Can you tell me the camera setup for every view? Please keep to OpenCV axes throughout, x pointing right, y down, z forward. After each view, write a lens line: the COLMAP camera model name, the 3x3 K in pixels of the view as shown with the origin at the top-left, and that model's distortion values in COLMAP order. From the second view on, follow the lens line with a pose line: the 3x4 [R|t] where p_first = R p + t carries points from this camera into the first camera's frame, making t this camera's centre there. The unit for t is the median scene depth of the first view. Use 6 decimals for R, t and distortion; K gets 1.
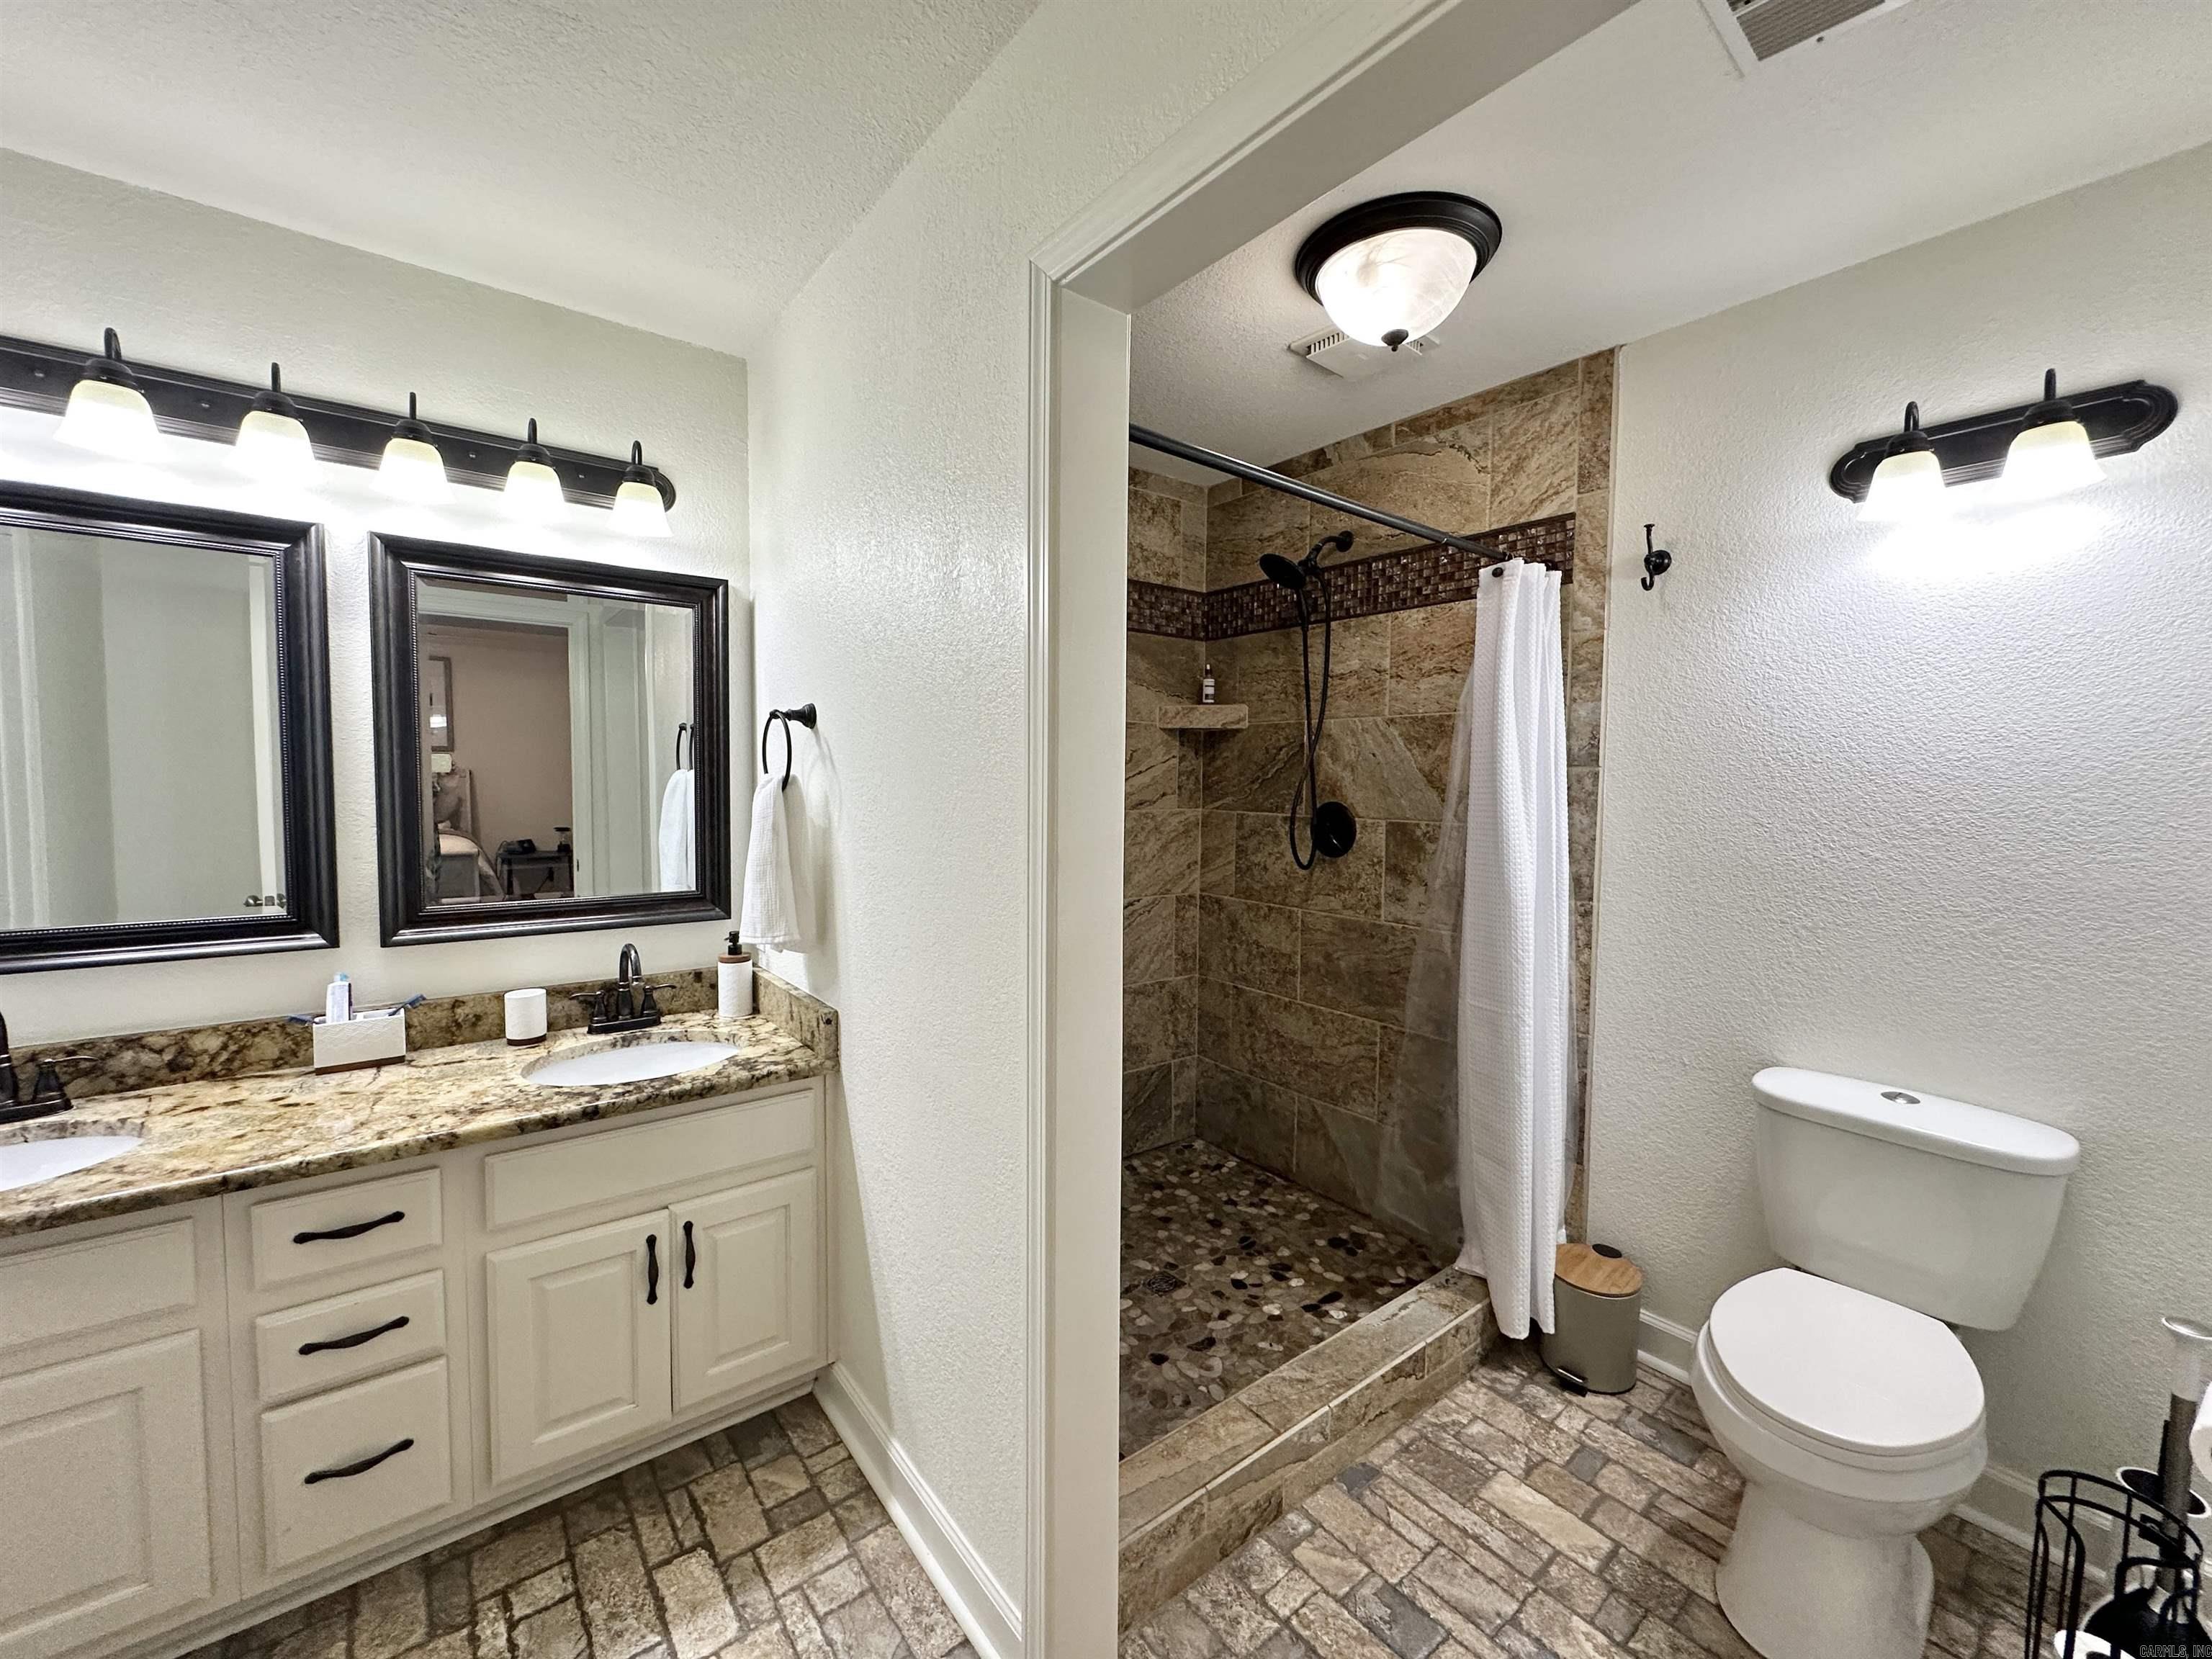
lens RADIAL K [[893.3, 0, 1100.1], [0, 893.3, 826.5], [0, 0, 1]] dist [-0.002785, 0.000682]
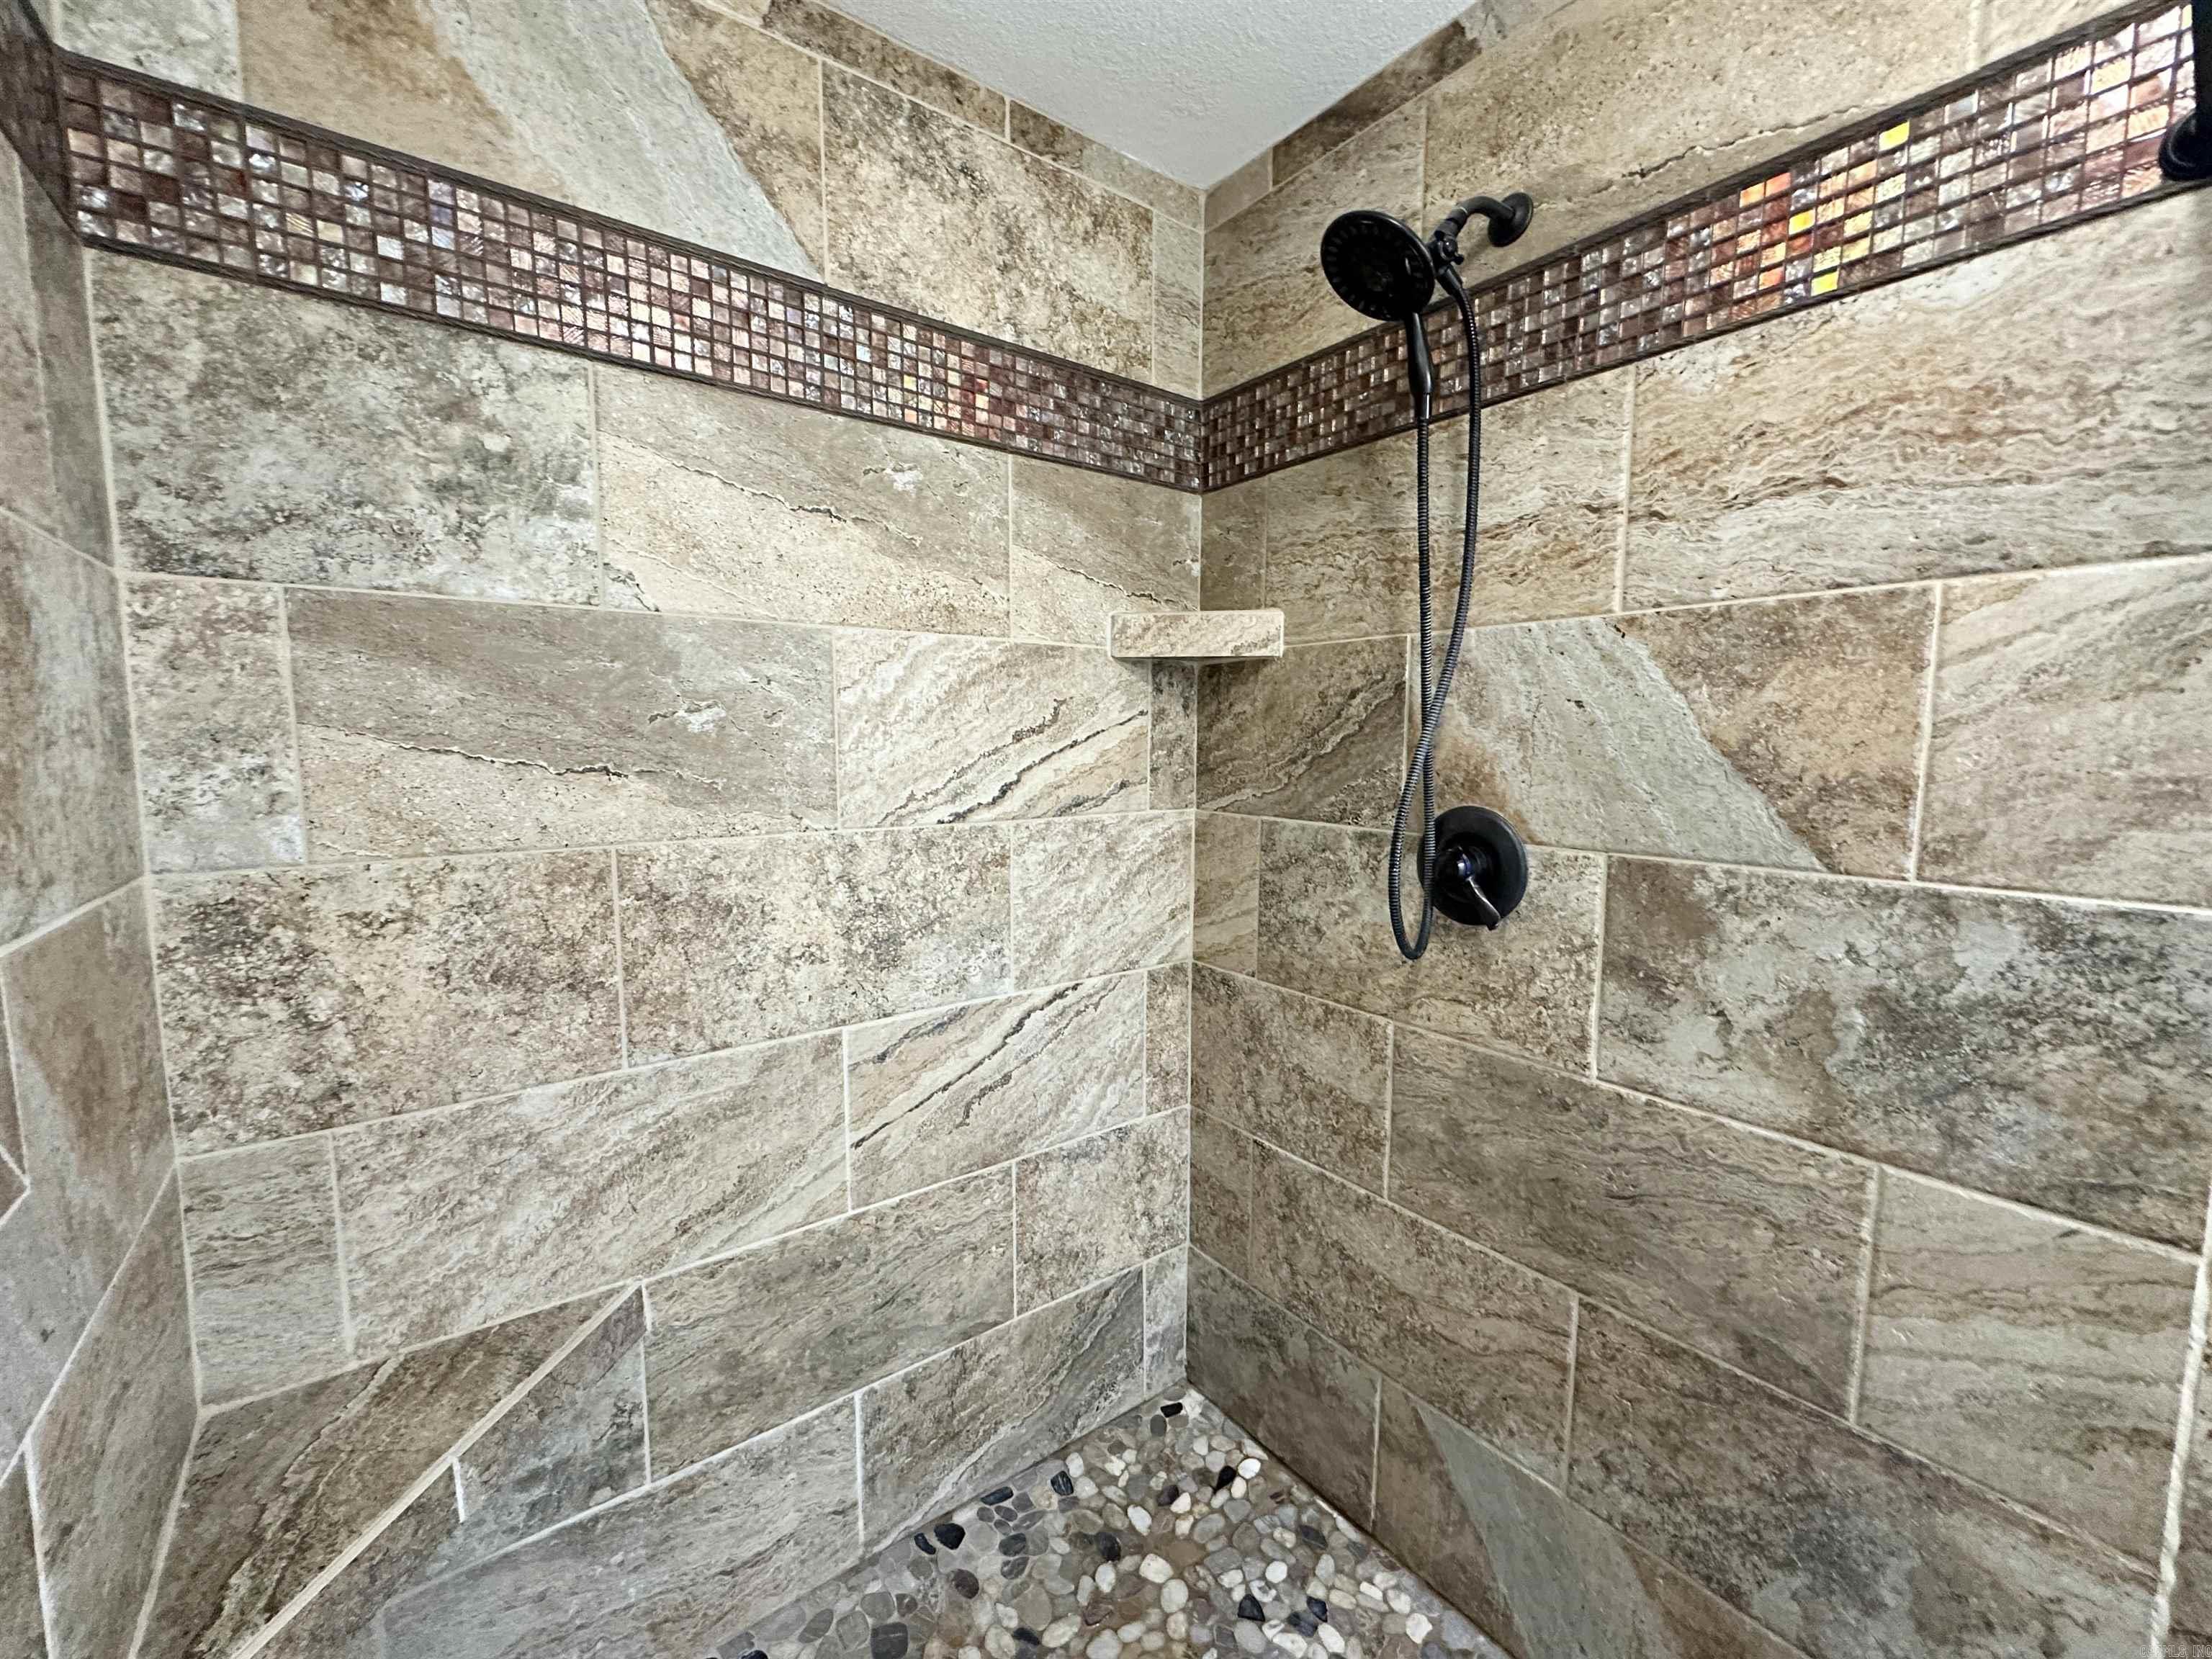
lens RADIAL K [[893.3, 0, 1105.6], [0, 893.3, 825.7], [0, 0, 1]] dist [-0.002785, 0.000682]
pose [[0.999960, -0.006459, -0.006223, 0.068252], [0.006728, 0.999001, 0.044189, -0.037494], [0.005931, -0.044229, 0.999004, 0.500843]]
